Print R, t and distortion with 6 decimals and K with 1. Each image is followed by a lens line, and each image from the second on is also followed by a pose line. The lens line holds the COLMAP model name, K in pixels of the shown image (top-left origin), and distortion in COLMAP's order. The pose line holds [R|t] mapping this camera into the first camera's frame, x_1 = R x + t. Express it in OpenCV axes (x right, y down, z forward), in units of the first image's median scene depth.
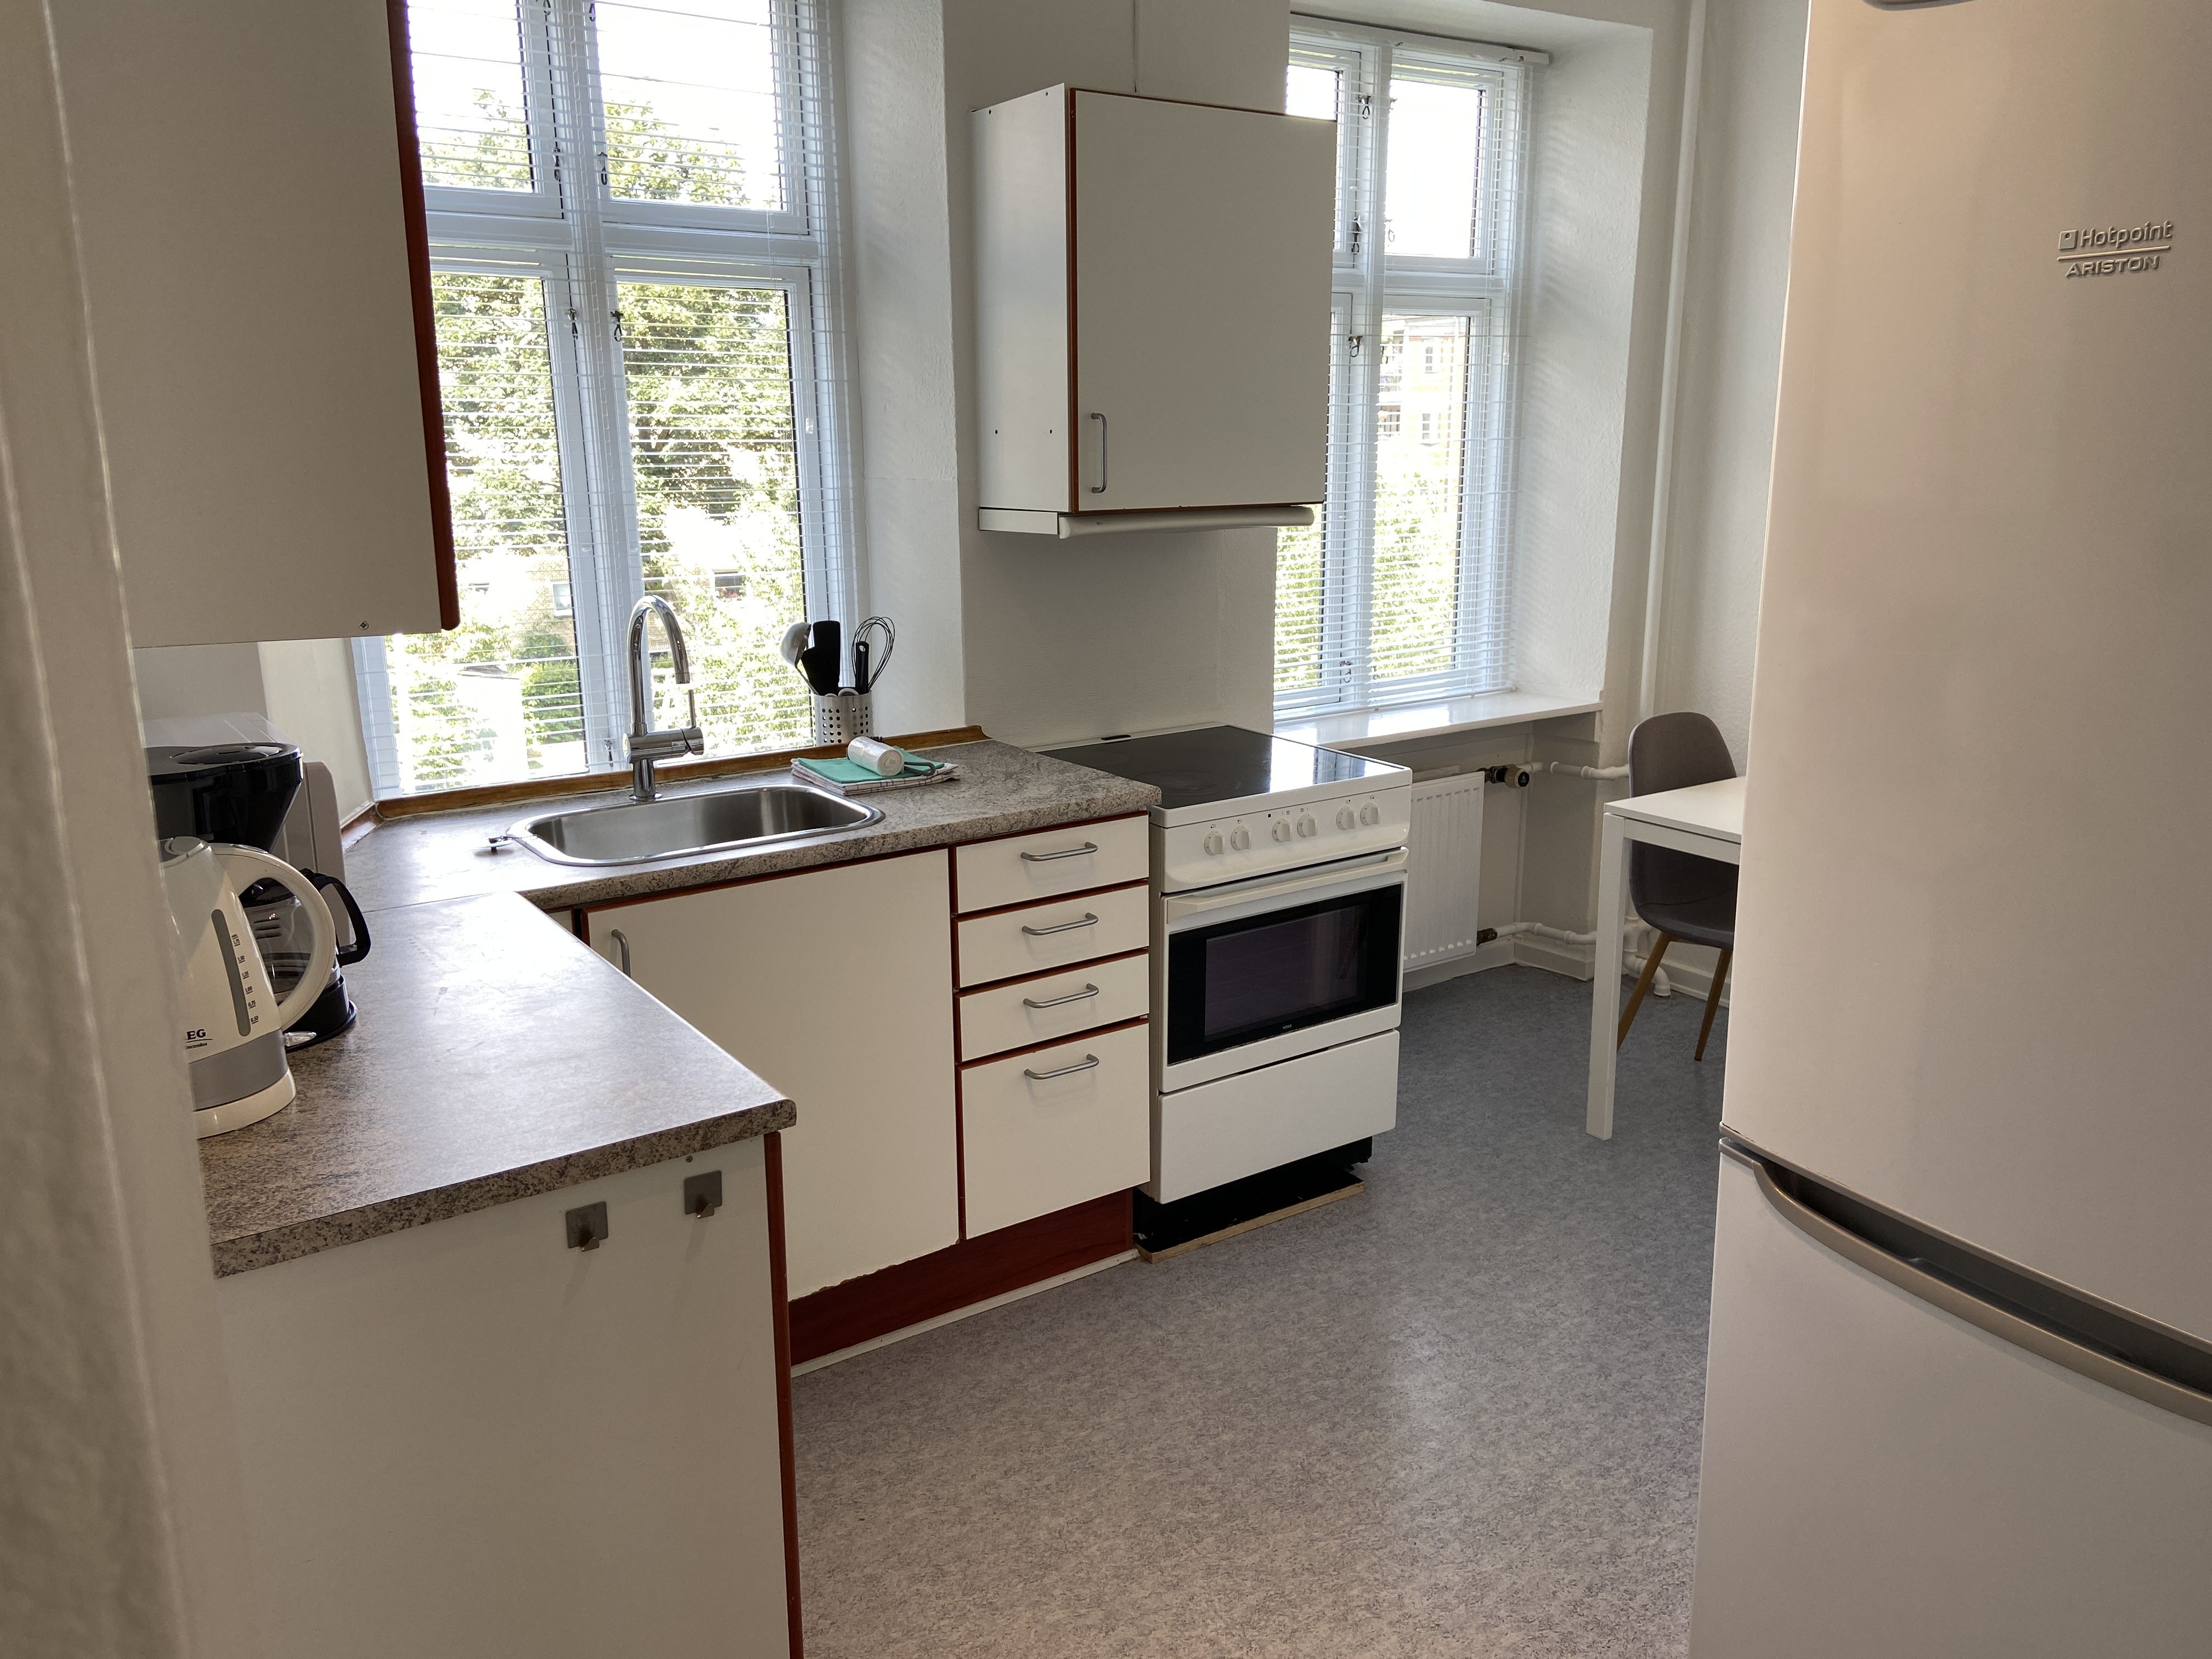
lens RADIAL K [[1673.4, 0, 1096.8], [0, 1673.4, 831.7], [0, 0, 1]] dist [0.102275, -0.122337]
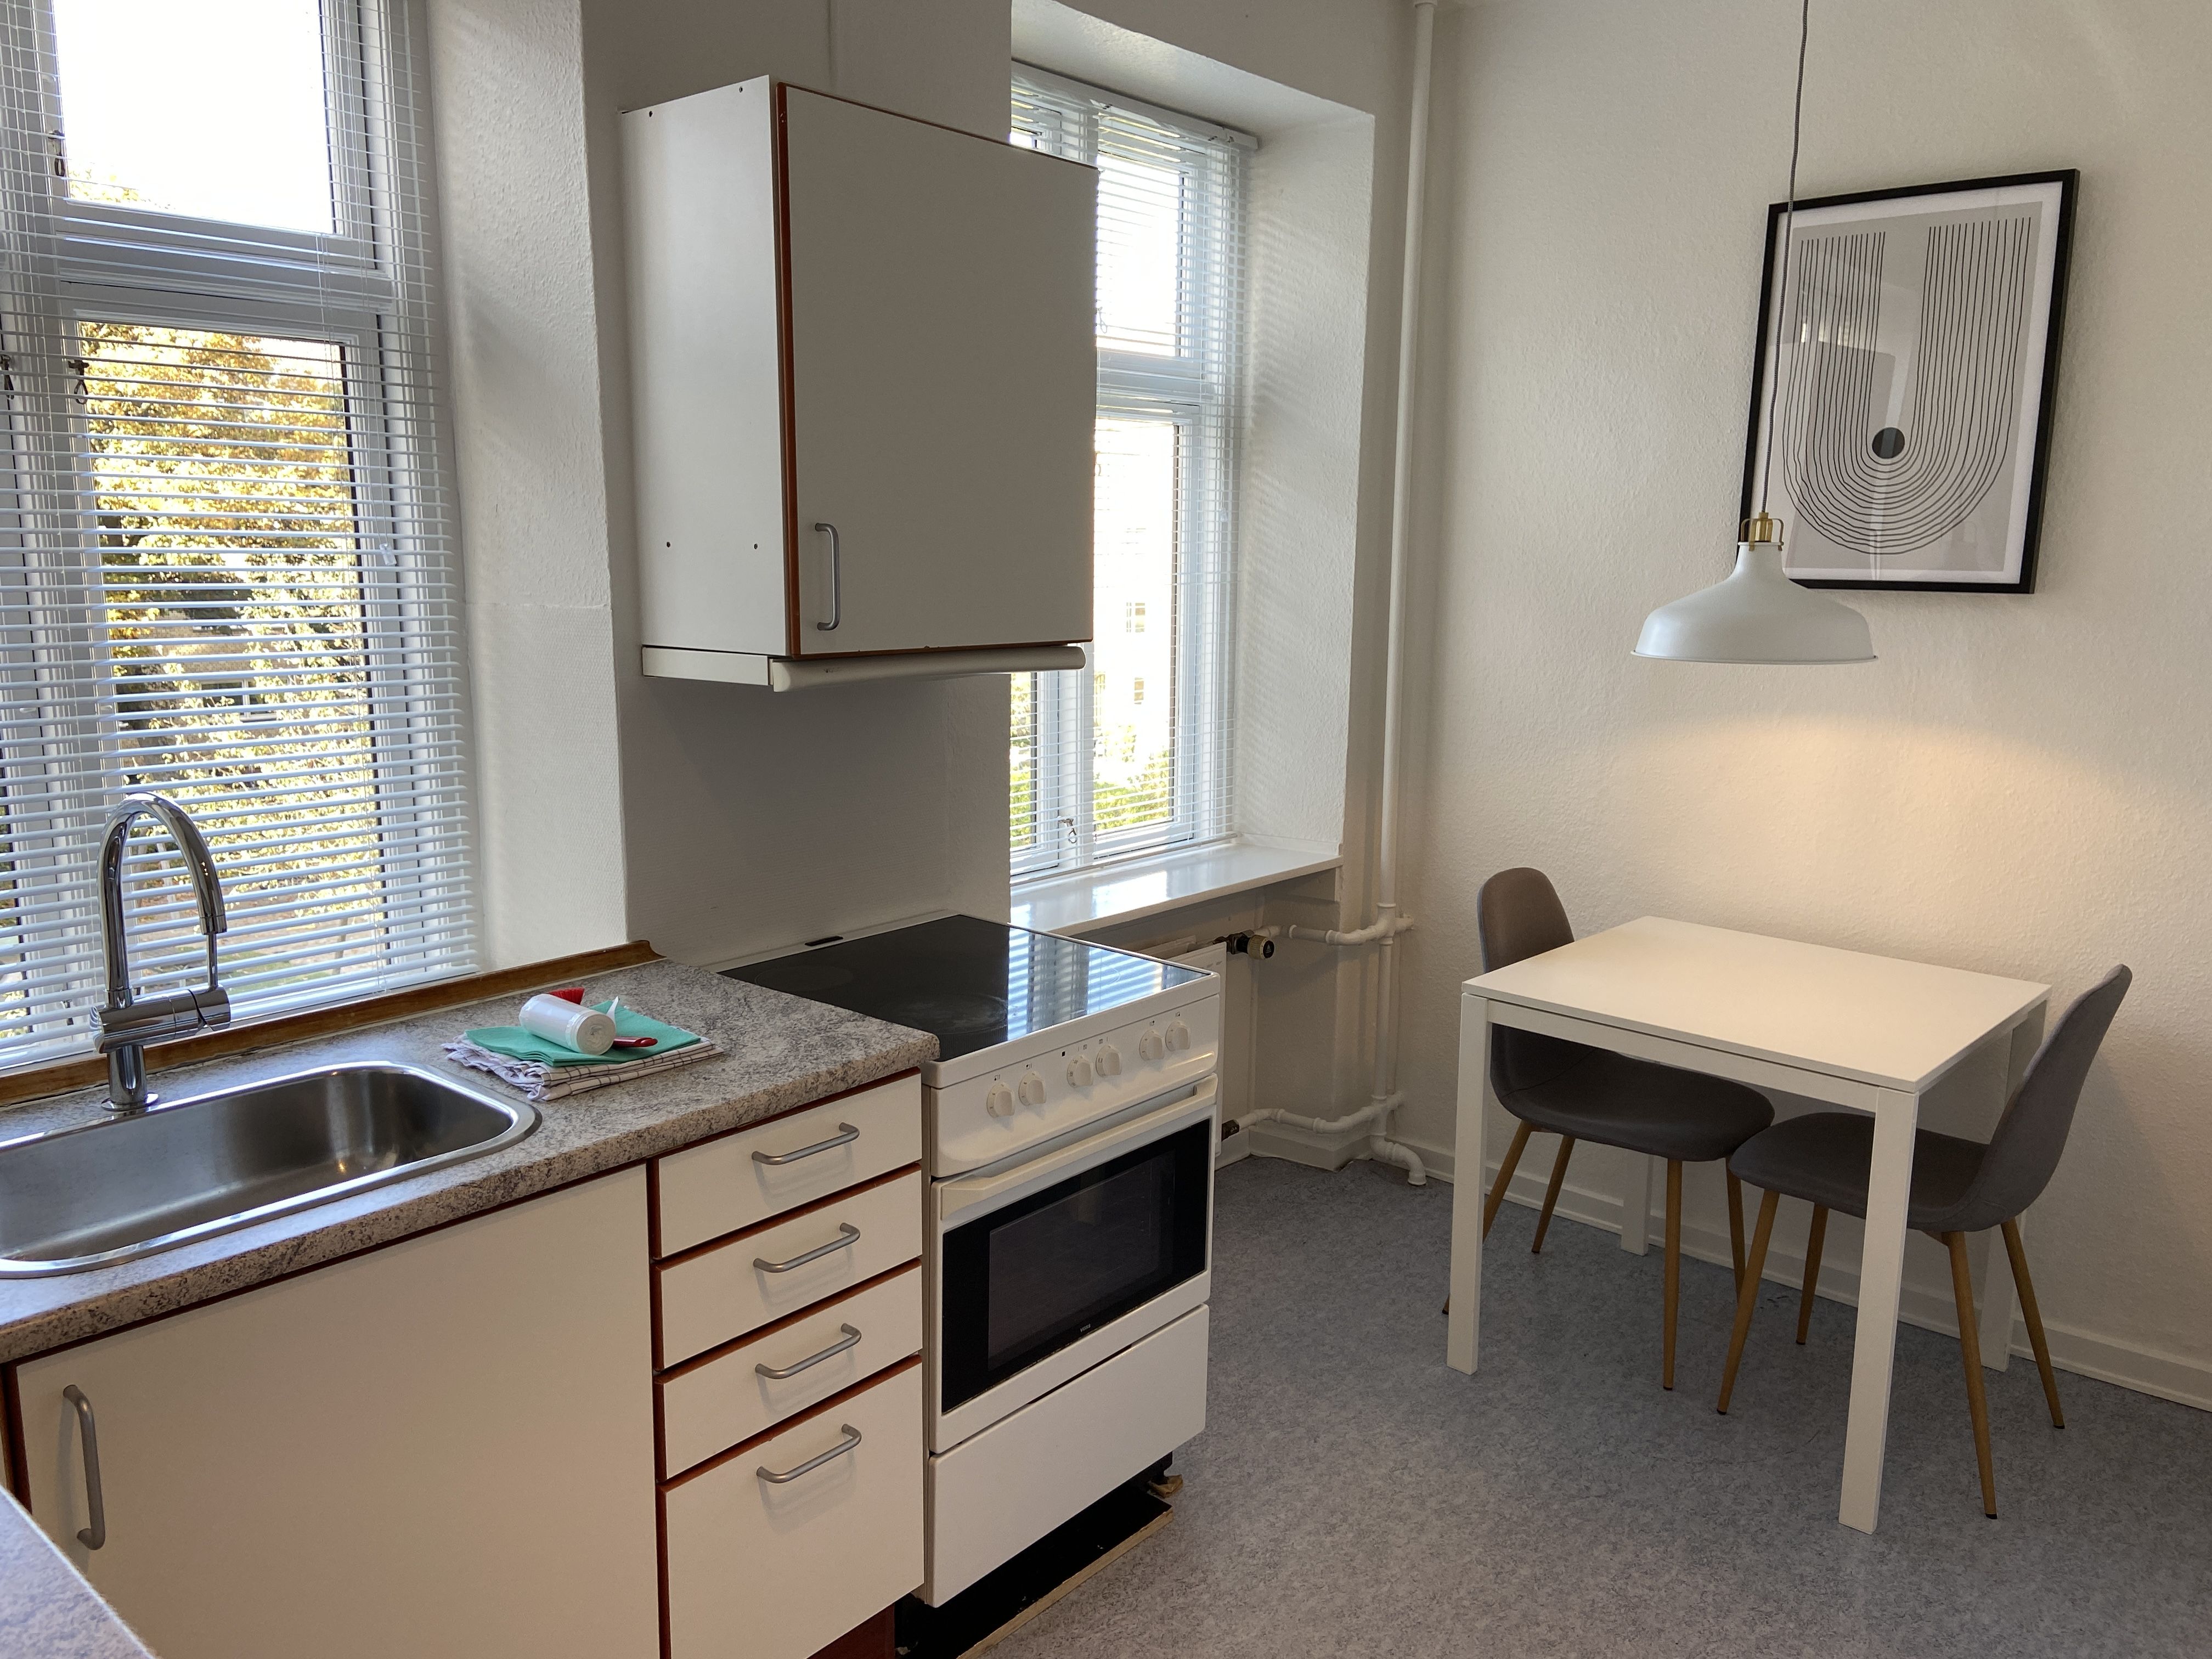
lens RADIAL K [[1673.4, 0, 1096.8], [0, 1673.4, 831.7], [0, 0, 1]] dist [0.102275, -0.122337]
pose [[0.965879, -0.027325, 0.257549, -0.073873], [0.043464, 0.997417, -0.057178, -0.064925], [-0.255322, 0.066421, 0.964572, 0.261467]]
